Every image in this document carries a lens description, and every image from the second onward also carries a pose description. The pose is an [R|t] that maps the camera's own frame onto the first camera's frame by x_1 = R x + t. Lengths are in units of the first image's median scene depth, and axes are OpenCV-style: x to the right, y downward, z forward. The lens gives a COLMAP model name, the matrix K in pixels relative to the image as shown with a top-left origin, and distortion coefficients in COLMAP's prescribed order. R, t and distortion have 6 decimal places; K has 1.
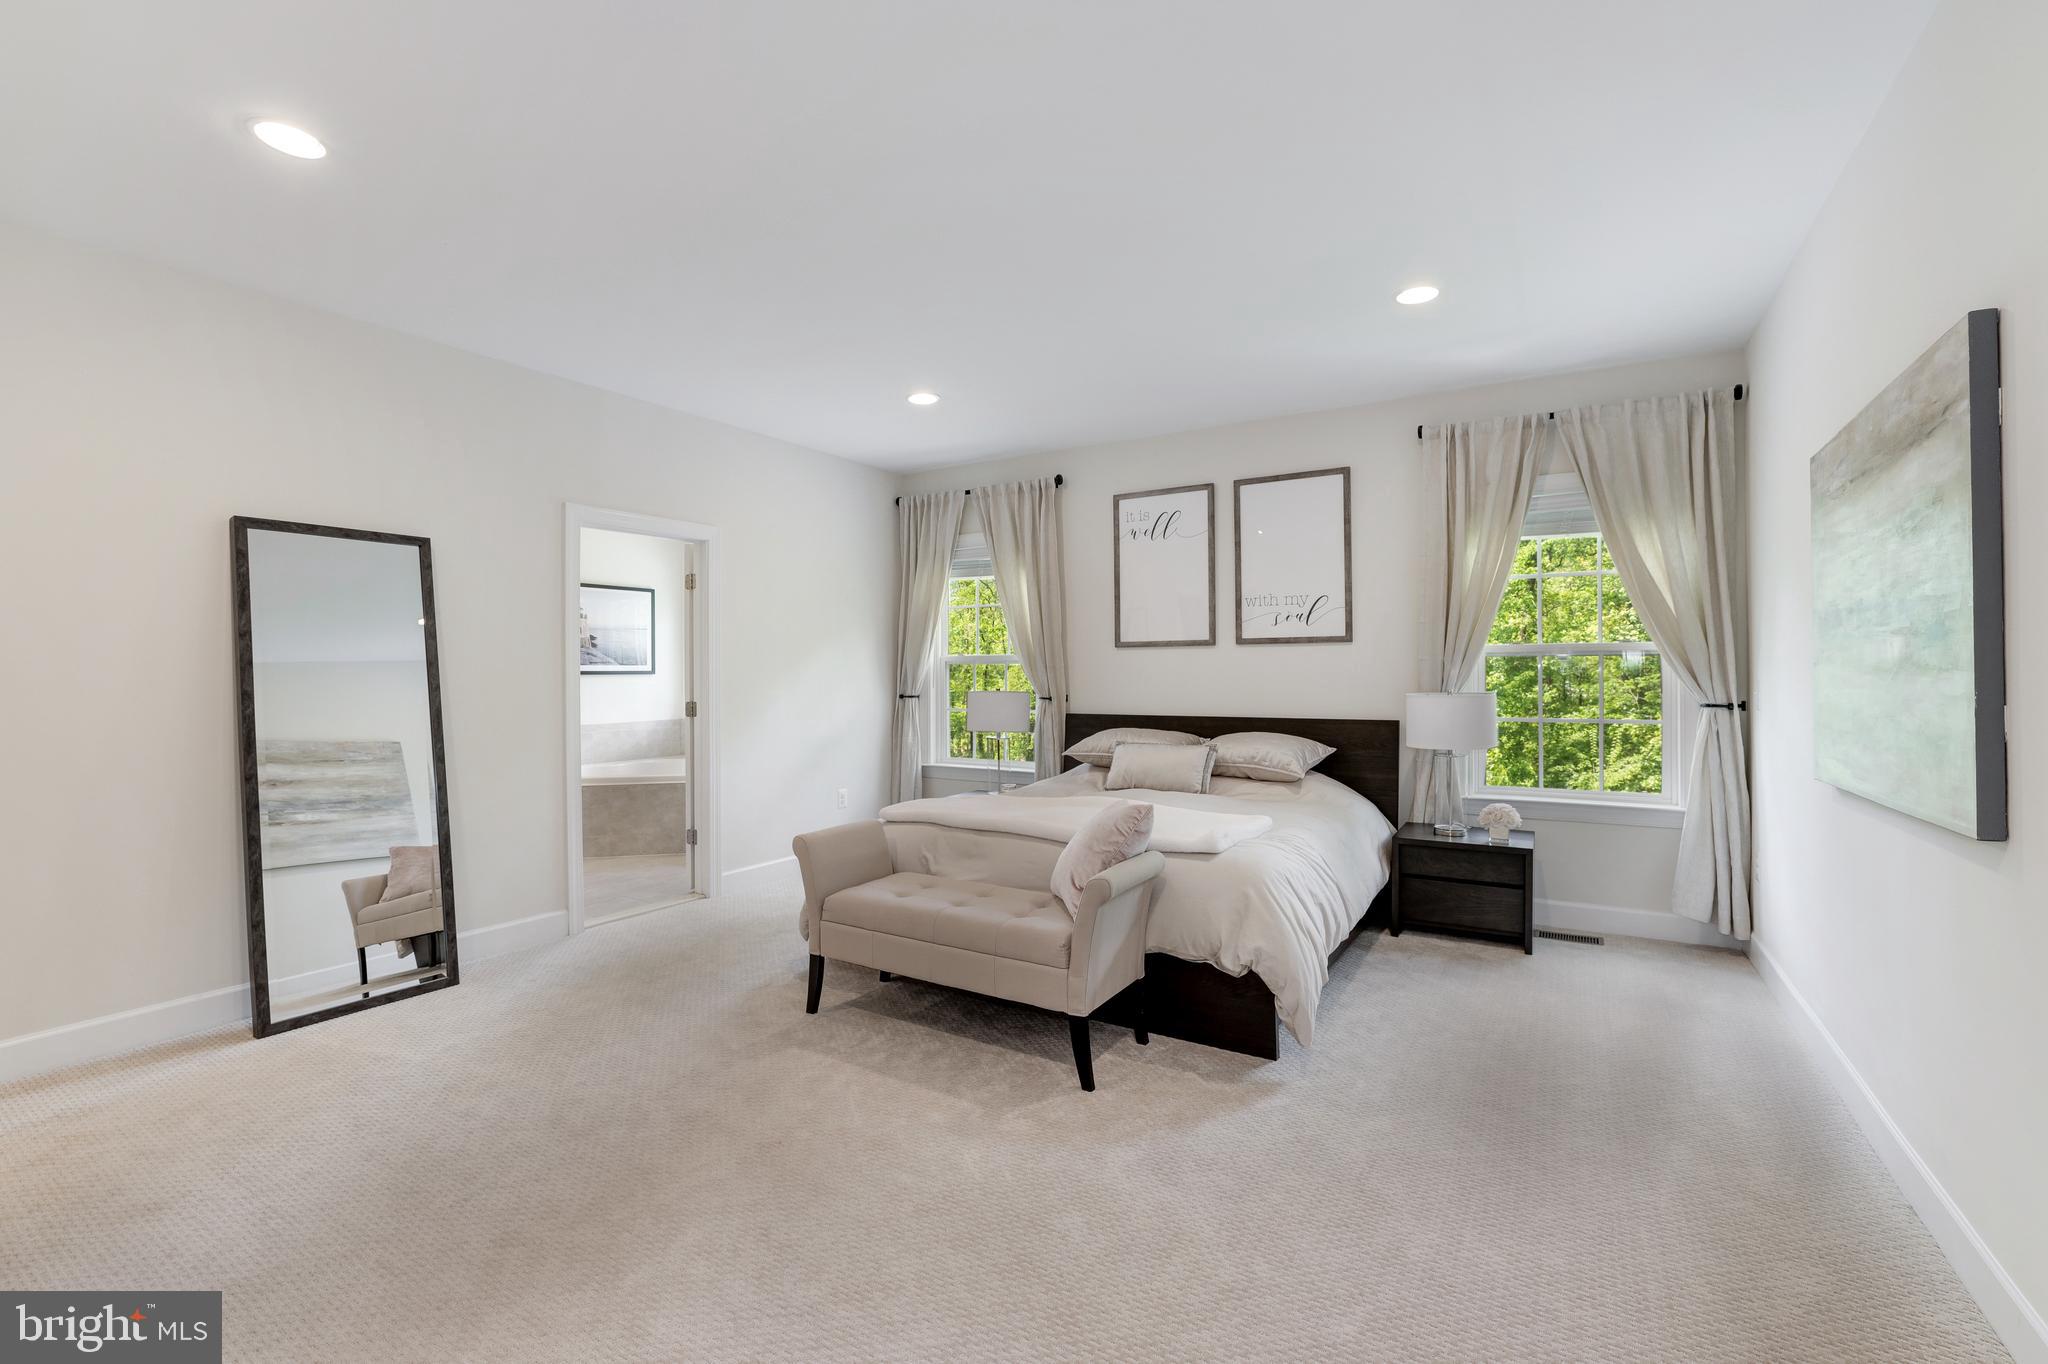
lens RADIAL K [[878.6, 0, 1008.7], [0, 878.6, 670.9], [0, 0, 1]] dist [-0.034557, 0.007805]
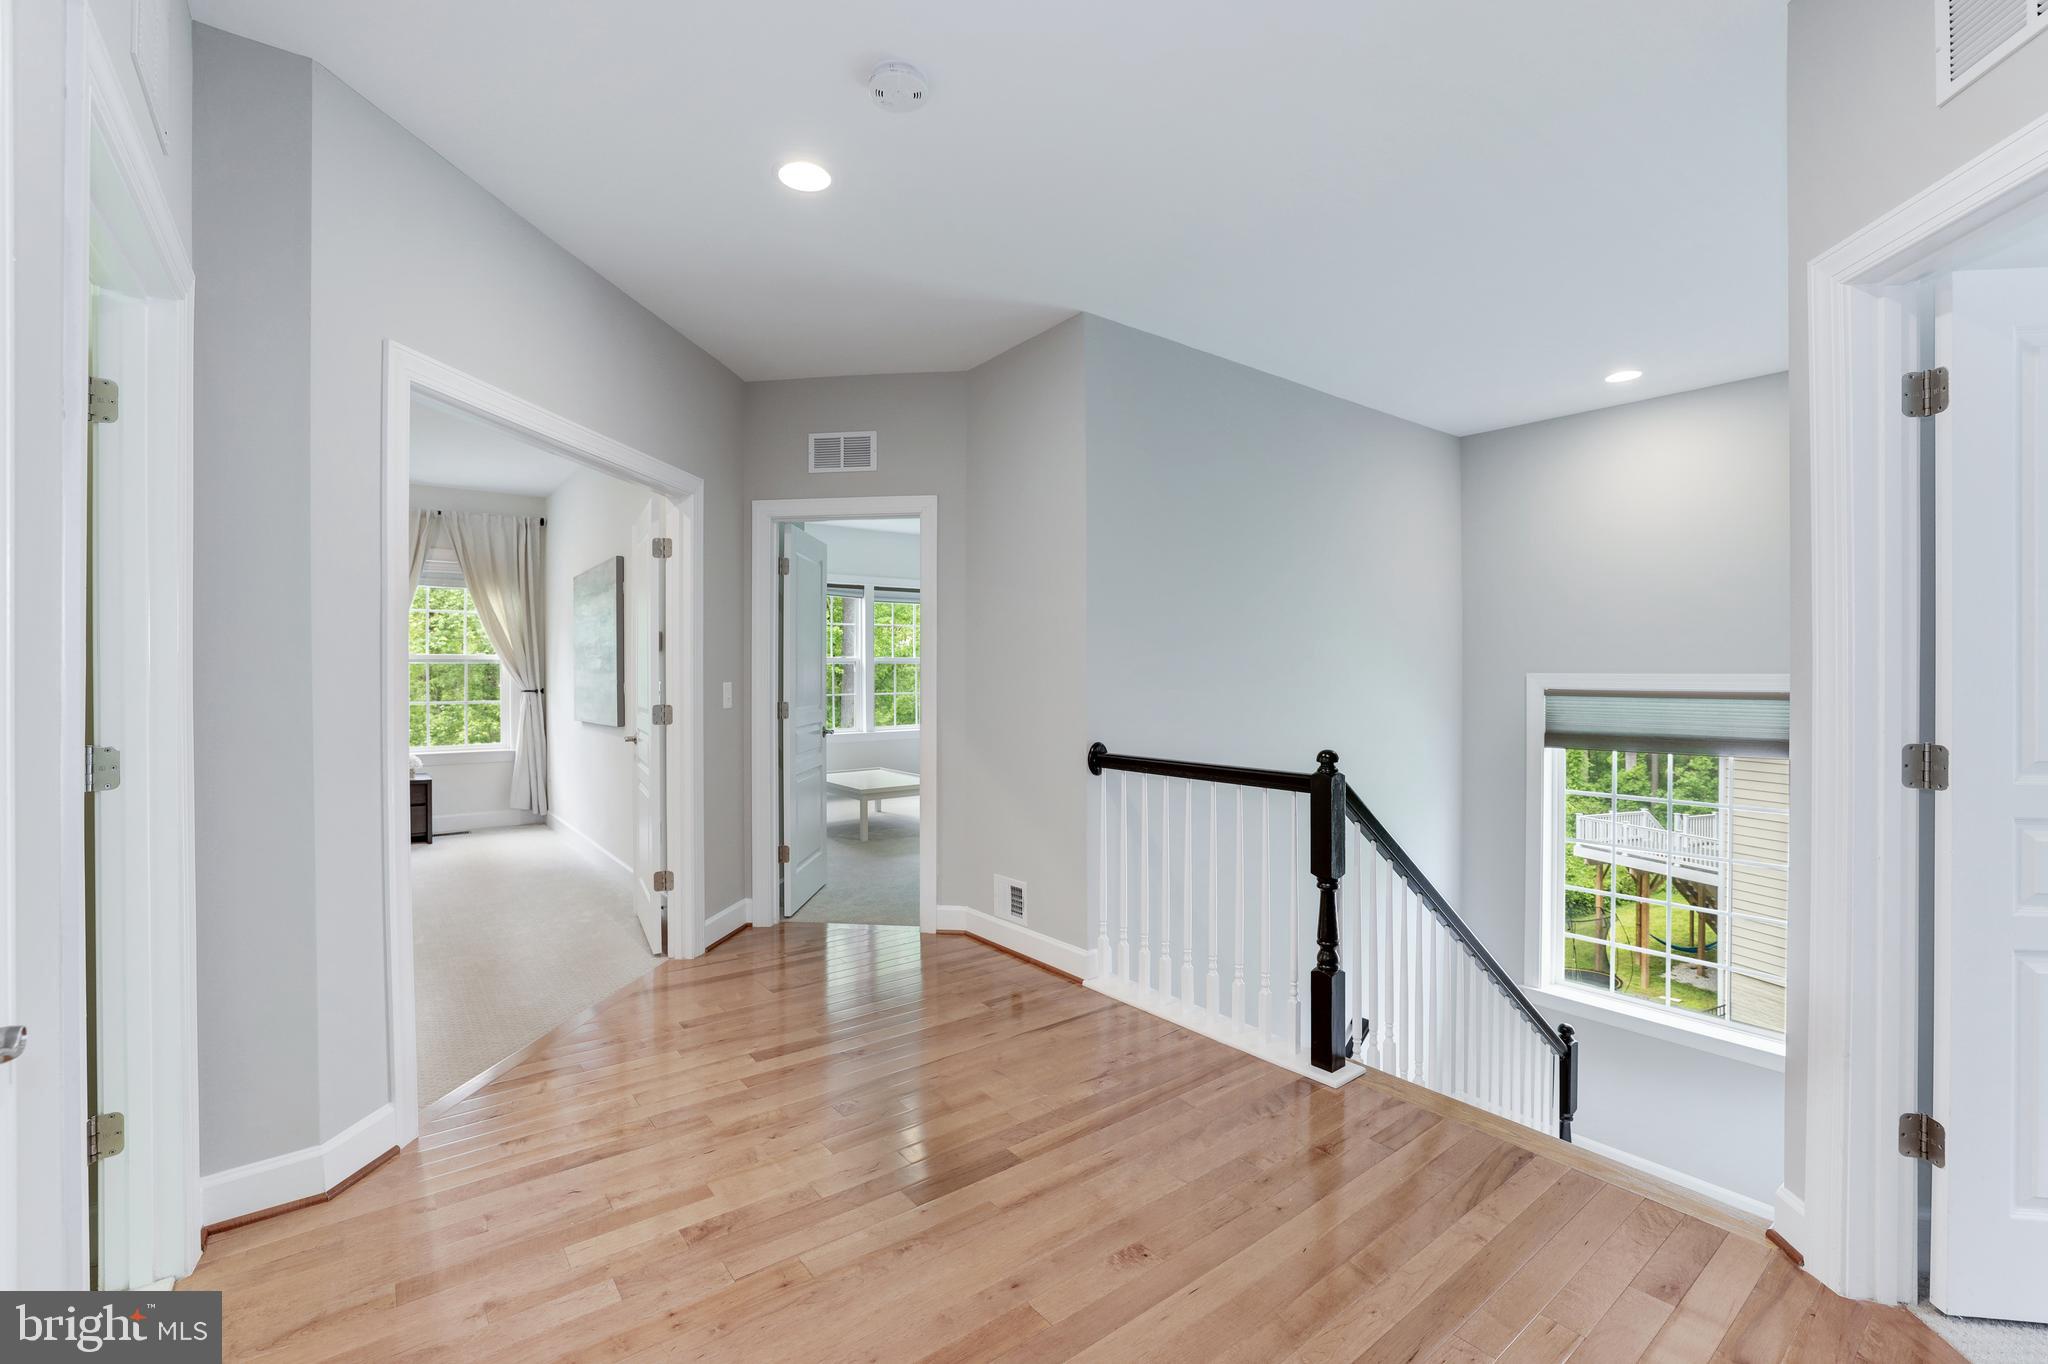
lens RADIAL K [[878.6, 0, 1019.0], [0, 878.6, 674.1], [0, 0, 1]] dist [-0.034557, 0.007805]
pose [[0.341563, -0.001961, 0.939857, -0.567751], [-0.001700, 0.999995, 0.002705, -0.002356], [-0.939857, -0.002522, 0.341558, -0.616044]]
